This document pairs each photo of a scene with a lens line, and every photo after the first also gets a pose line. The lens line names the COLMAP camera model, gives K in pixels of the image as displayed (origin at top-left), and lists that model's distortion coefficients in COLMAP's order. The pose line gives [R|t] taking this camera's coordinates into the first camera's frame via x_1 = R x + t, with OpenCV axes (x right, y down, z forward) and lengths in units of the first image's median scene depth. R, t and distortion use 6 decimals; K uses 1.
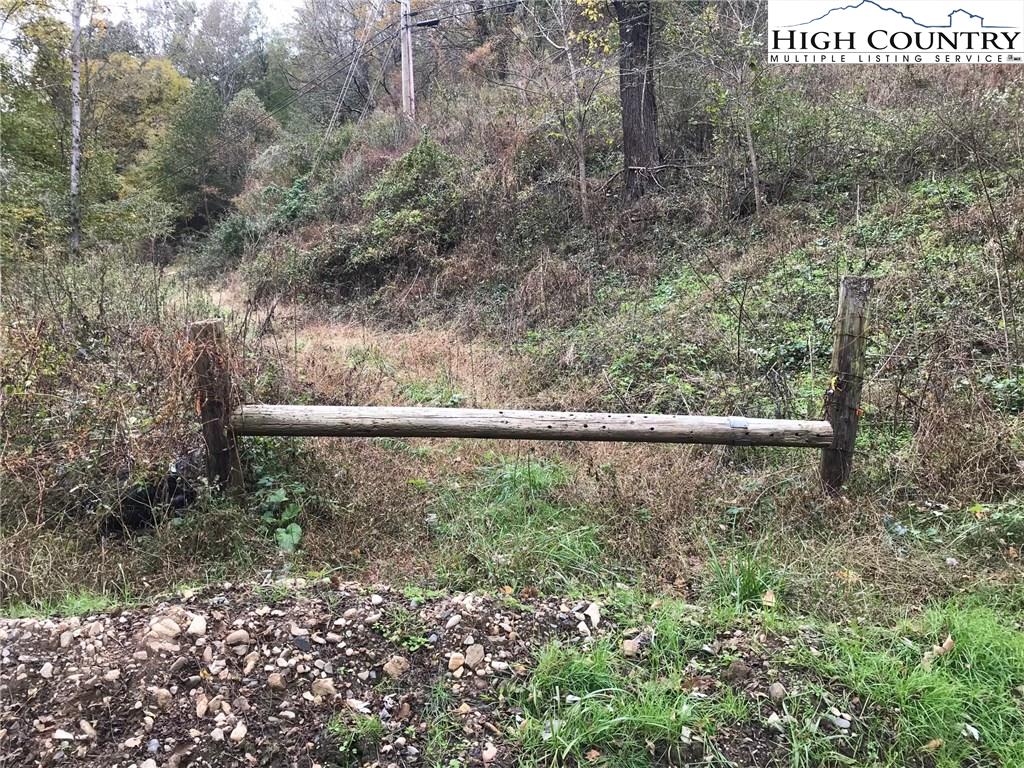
lens RADIAL K [[852.0, 0, 510.8], [0, 852.0, 381.3], [0, 0, 1]] dist [0.016602, 0.007828]
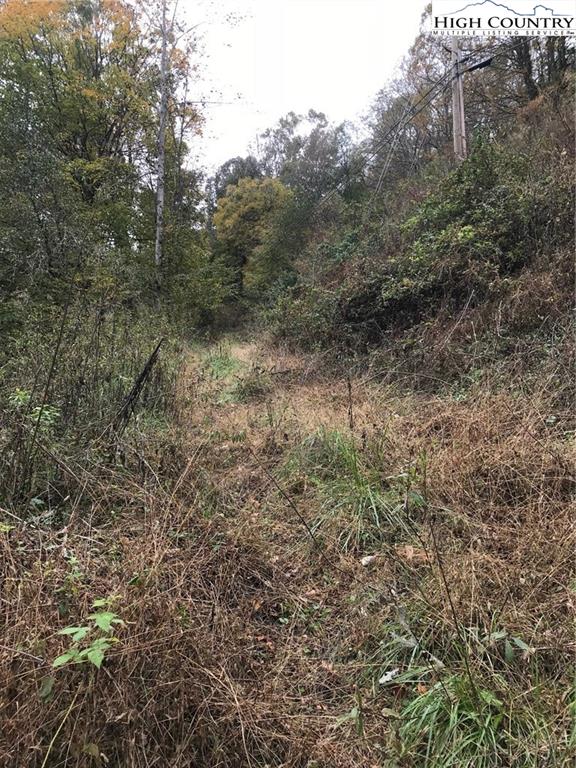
lens RADIAL K [[639.0, 0, 288.8], [0, 639.0, 380.7], [0, 0, 1]] dist [0.016602, 0.007828]
pose [[0.925608, -0.015172, -0.378179, -0.045226], [-0.004828, 0.998642, -0.051881, -0.033458], [0.378452, 0.049847, 0.924278, 0.427055]]
